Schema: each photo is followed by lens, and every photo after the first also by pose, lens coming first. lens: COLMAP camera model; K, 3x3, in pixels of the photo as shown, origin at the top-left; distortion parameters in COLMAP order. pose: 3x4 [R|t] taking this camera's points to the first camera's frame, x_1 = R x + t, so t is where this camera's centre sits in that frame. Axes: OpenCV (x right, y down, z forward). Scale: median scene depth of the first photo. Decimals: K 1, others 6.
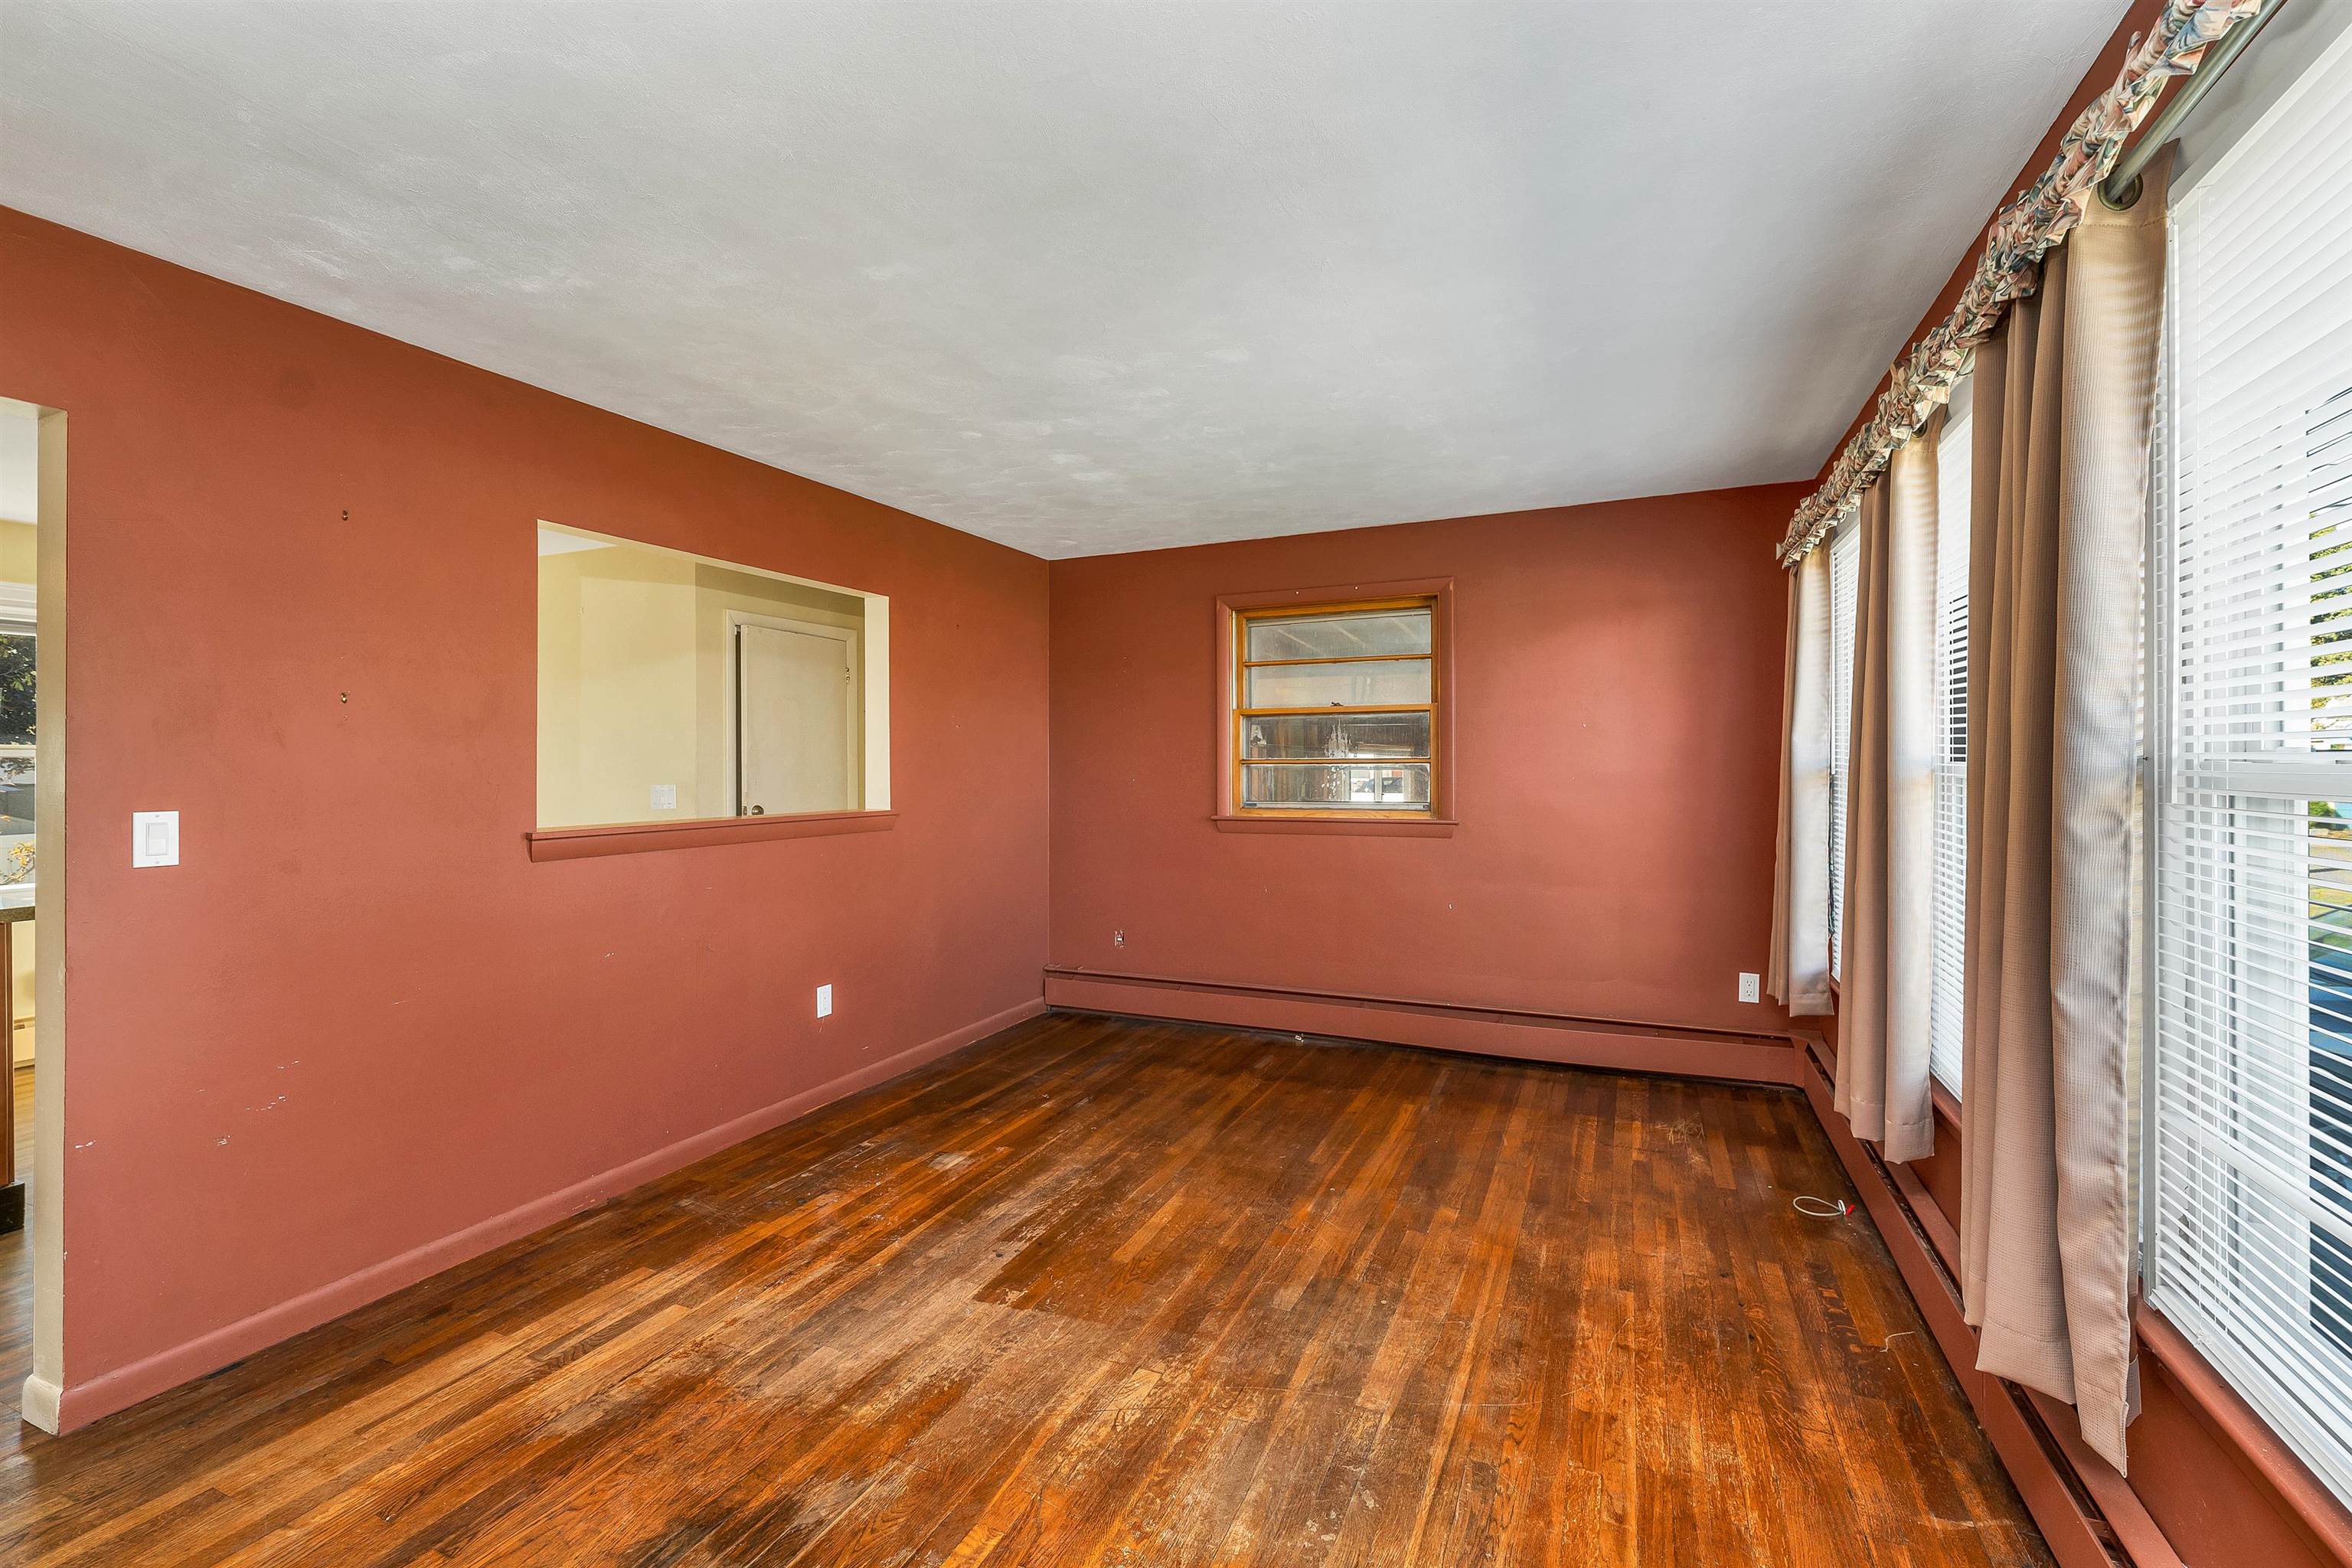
lens RADIAL K [[980.8, 0, 1180.5], [0, 980.8, 775.9], [0, 0, 1]] dist [-0.000408, -0.000097]
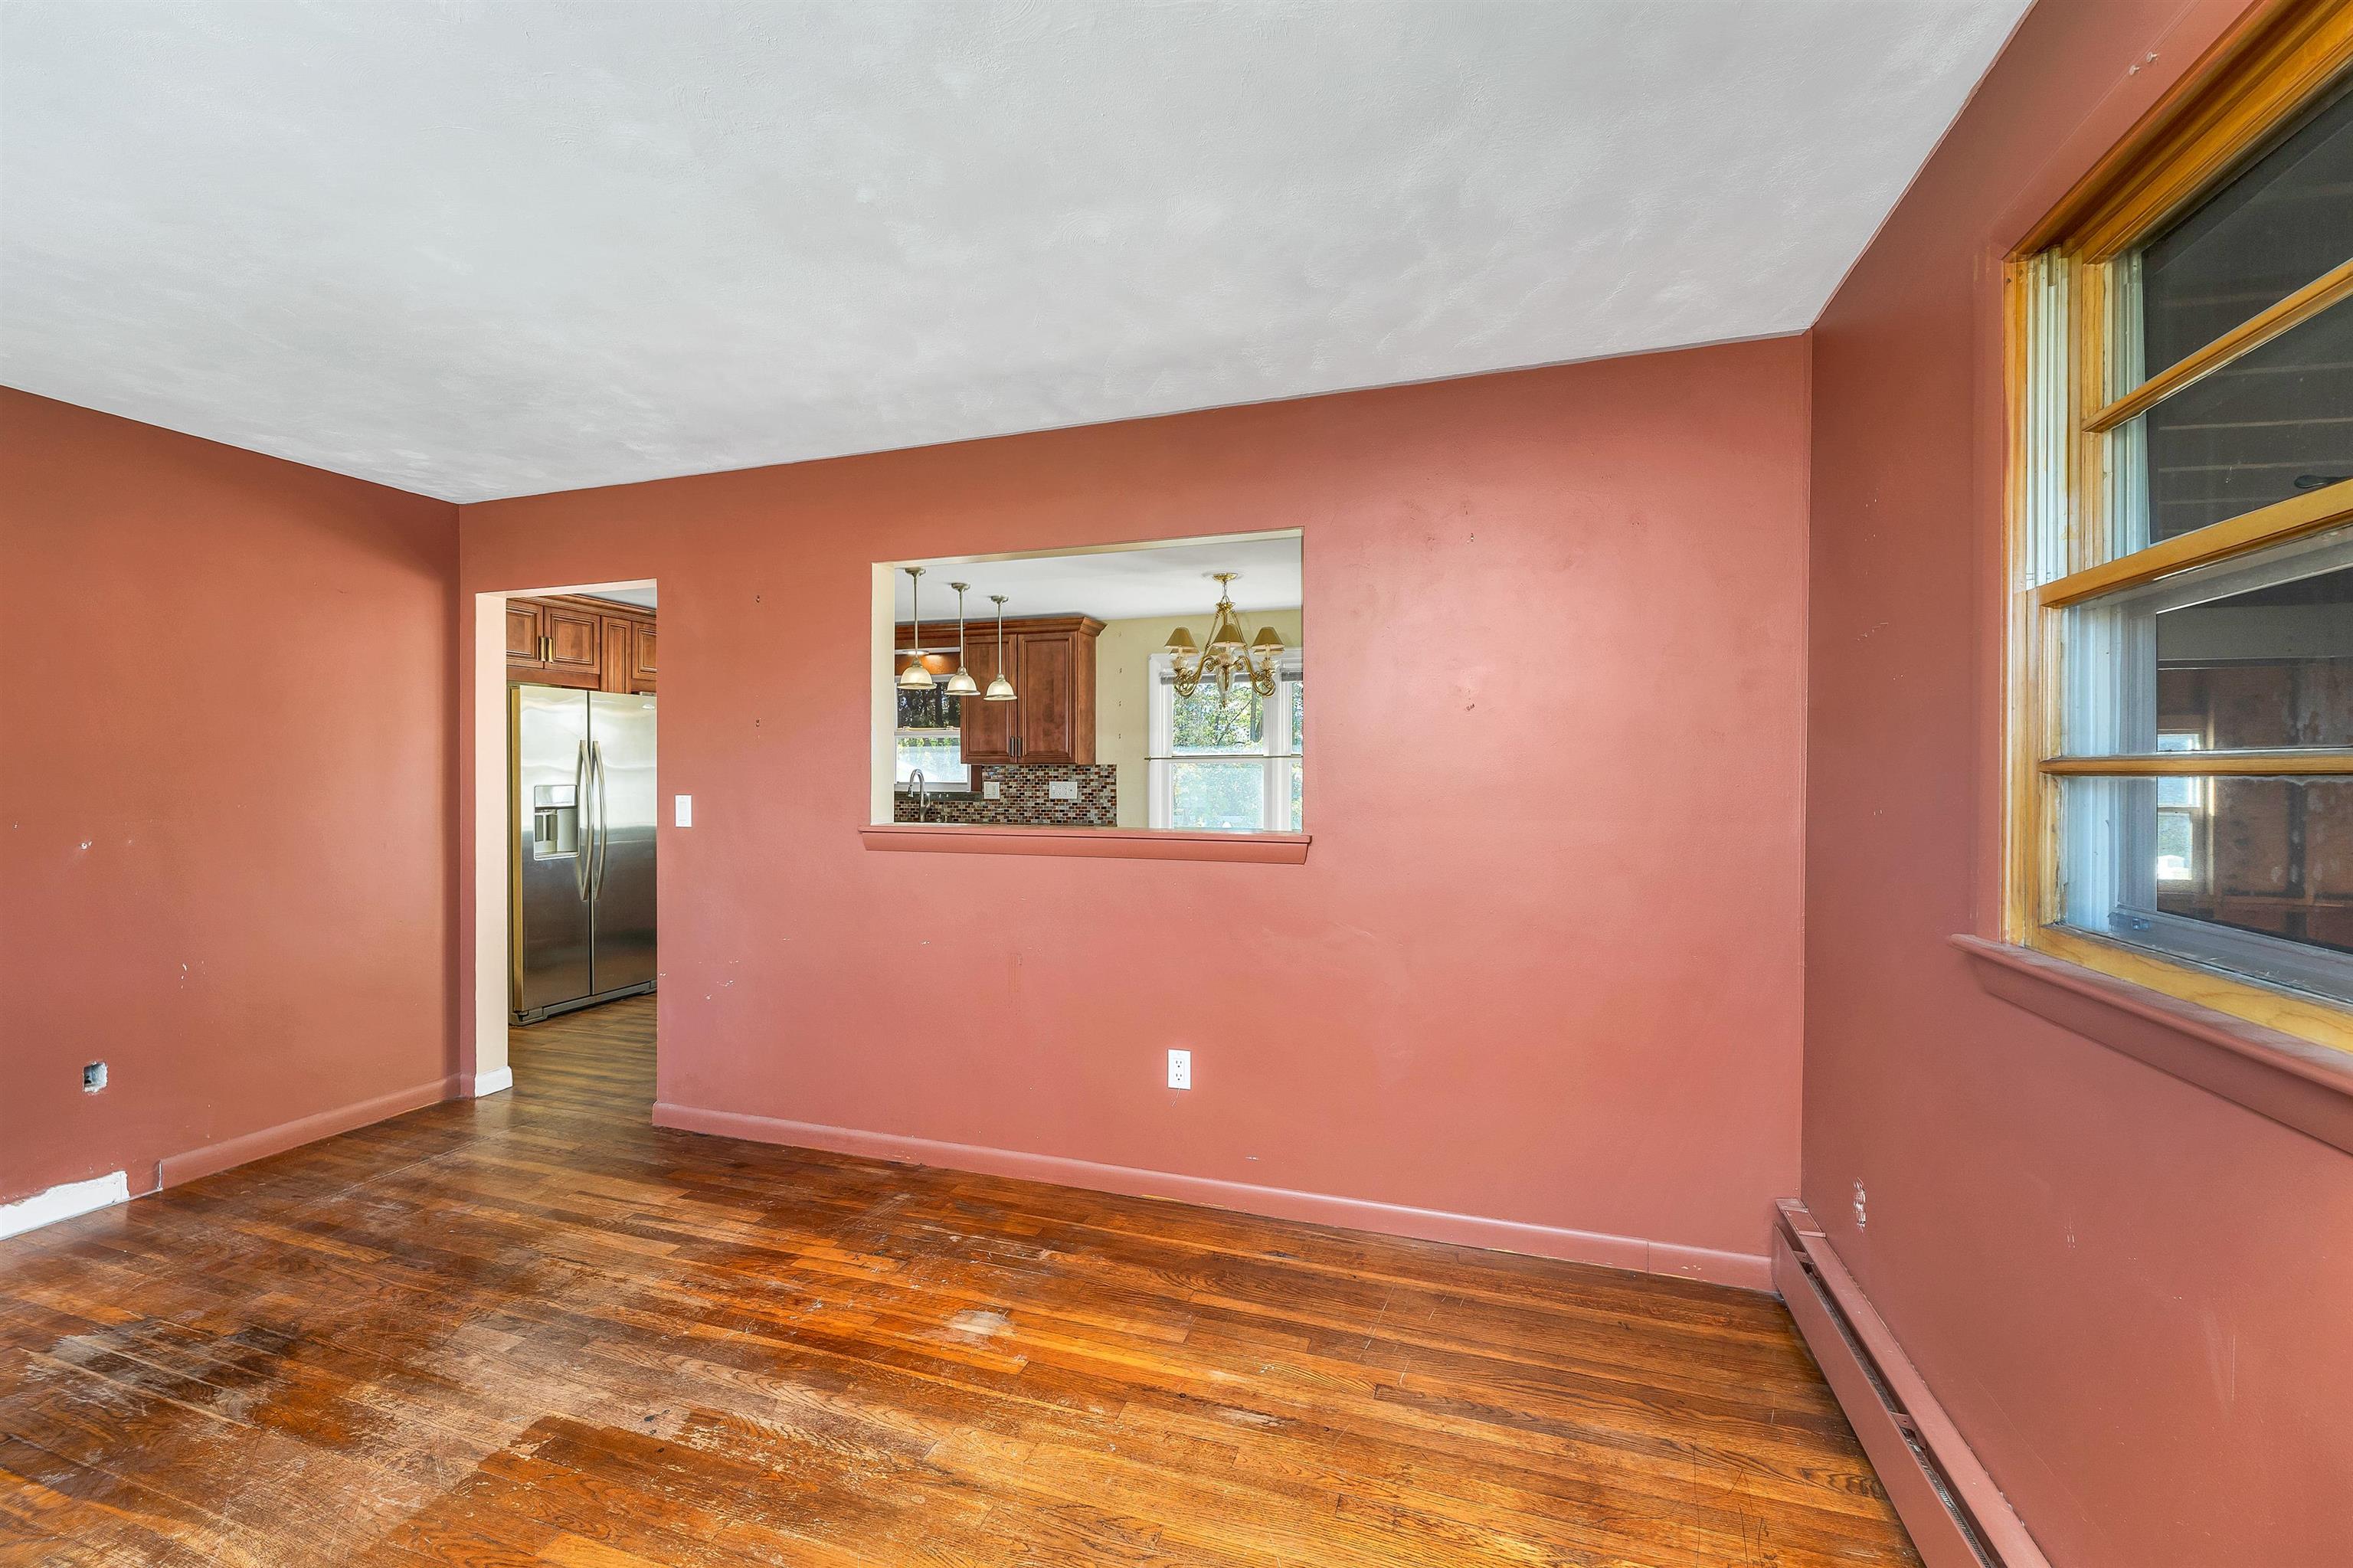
lens RADIAL K [[981.3, 0, 1172.8], [0, 981.3, 772.9], [0, 0, 1]] dist [-0.000408, -0.000097]
pose [[0.096552, 0.005020, -0.995315, 0.598914], [-0.011230, 0.999929, 0.003954, -0.015001], [0.995265, 0.010796, 0.096601, 1.314276]]
